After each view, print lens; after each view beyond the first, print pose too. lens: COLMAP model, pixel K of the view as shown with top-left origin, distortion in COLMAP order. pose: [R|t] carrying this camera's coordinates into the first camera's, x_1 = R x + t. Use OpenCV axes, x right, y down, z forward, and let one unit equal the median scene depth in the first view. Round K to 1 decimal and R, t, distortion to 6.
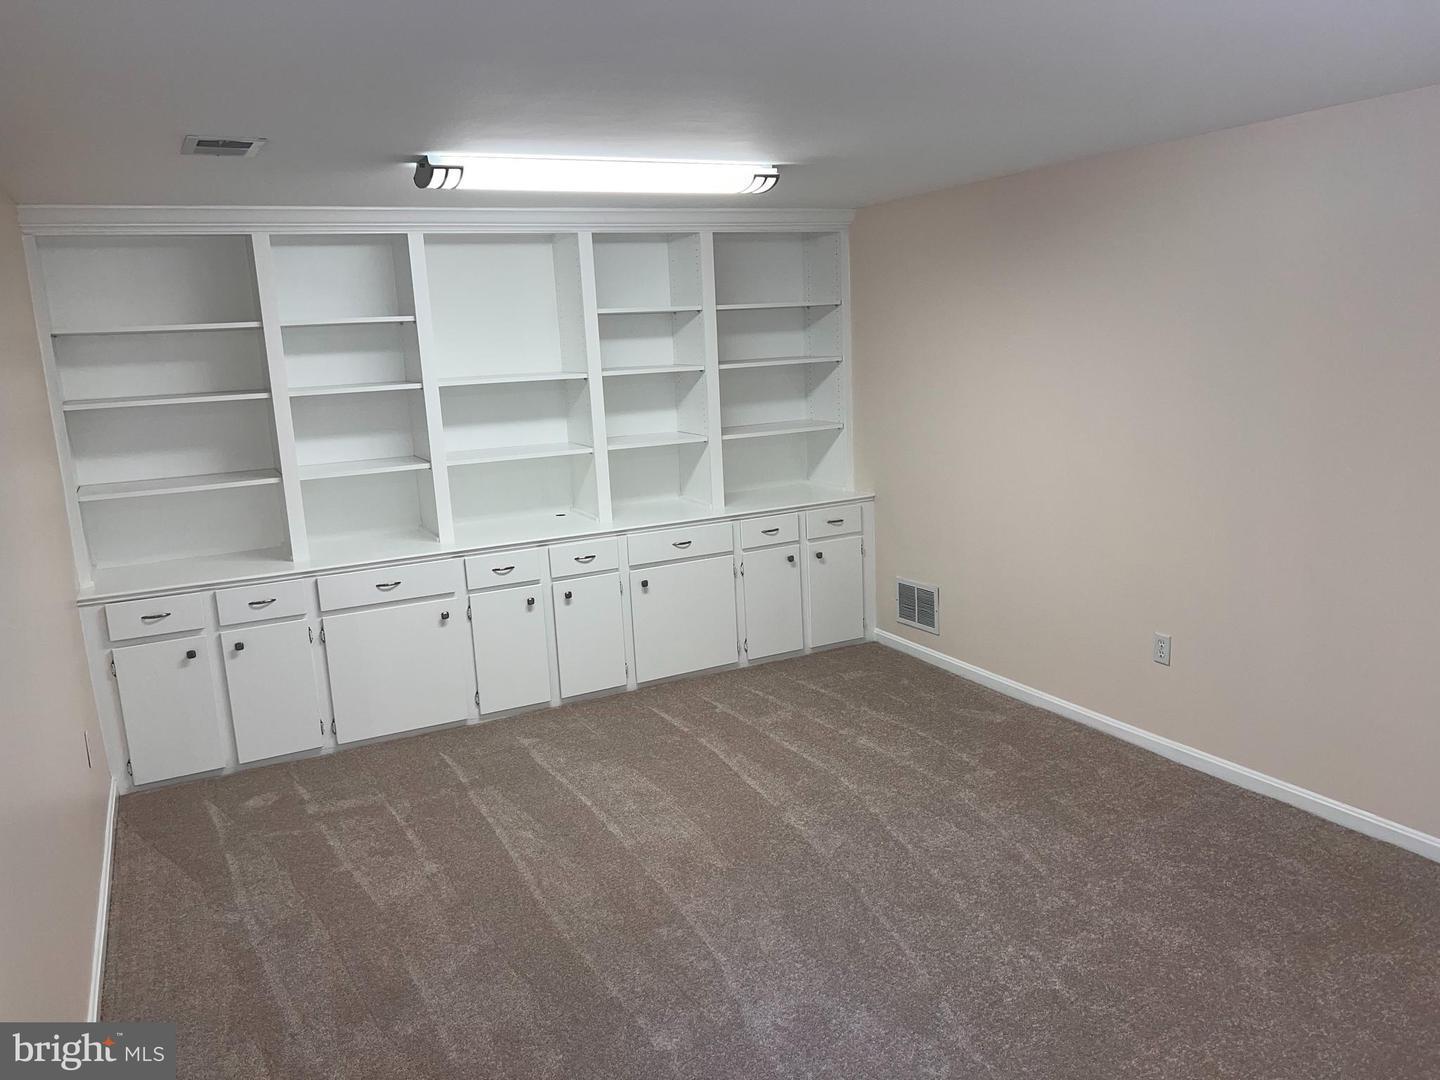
lens RADIAL K [[1086.0, 0, 713.0], [0, 1086.0, 540.6], [0, 0, 1]] dist [0.041324, -0.058365]
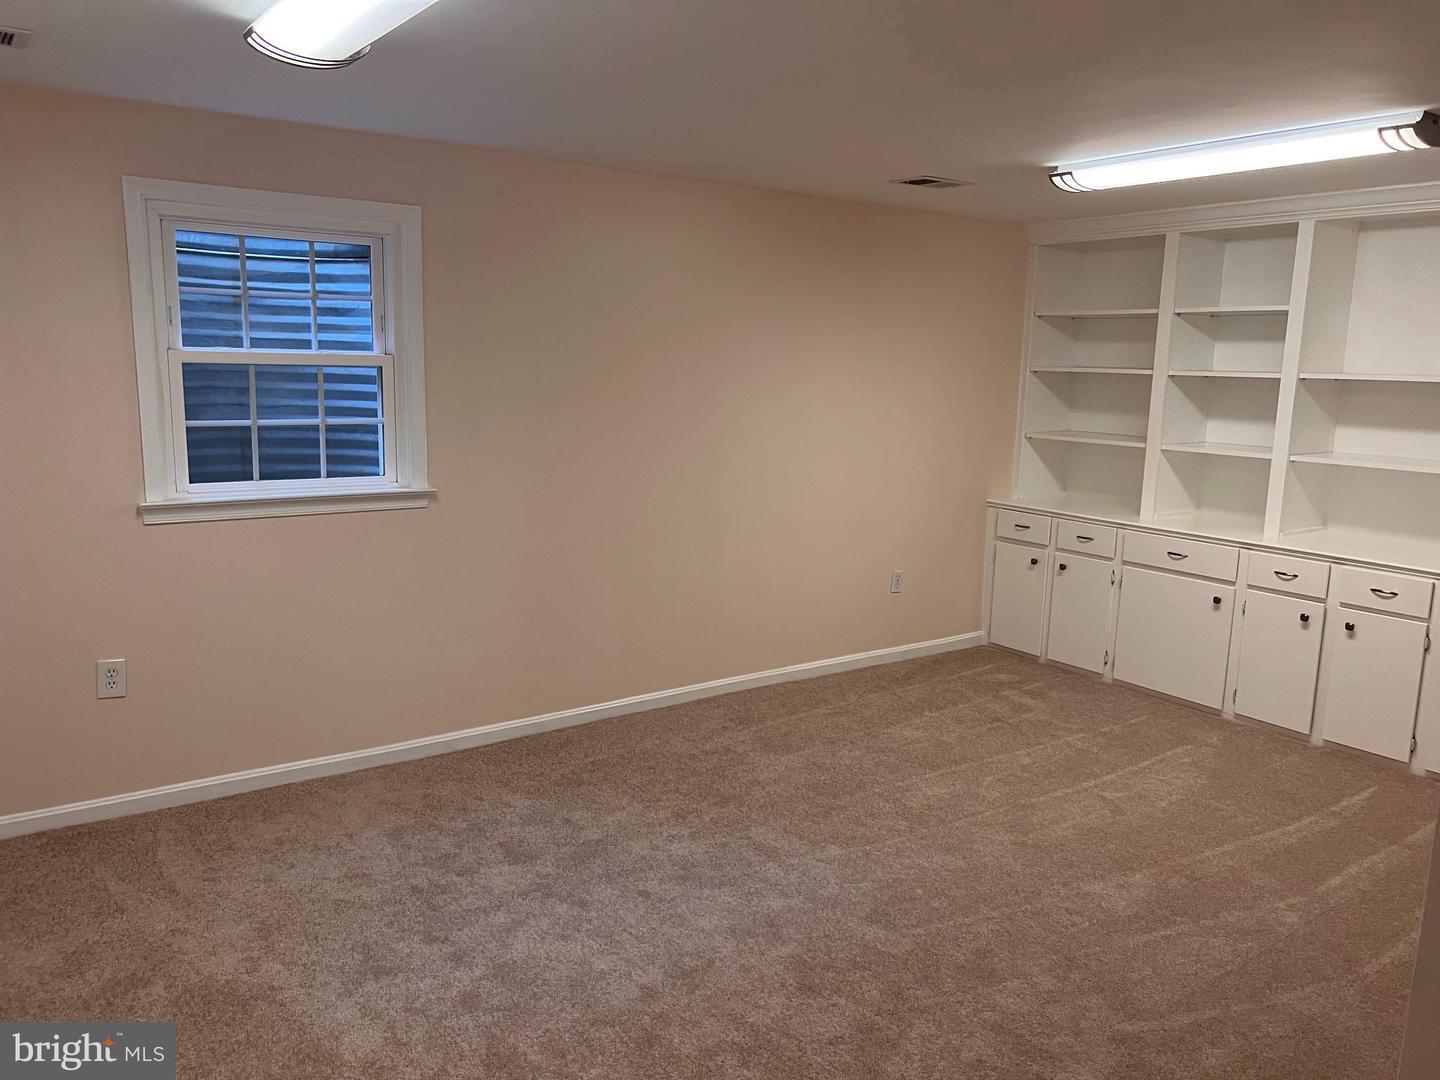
lens RADIAL K [[1086.0, 0, 711.9], [0, 1086.0, 540.6], [0, 0, 1]] dist [0.041324, -0.058365]
pose [[0.156888, 0.231653, -0.960064, 0.745803], [-0.204530, 0.958649, 0.197888, -0.104561], [0.966206, 0.165316, 0.197781, 0.365593]]
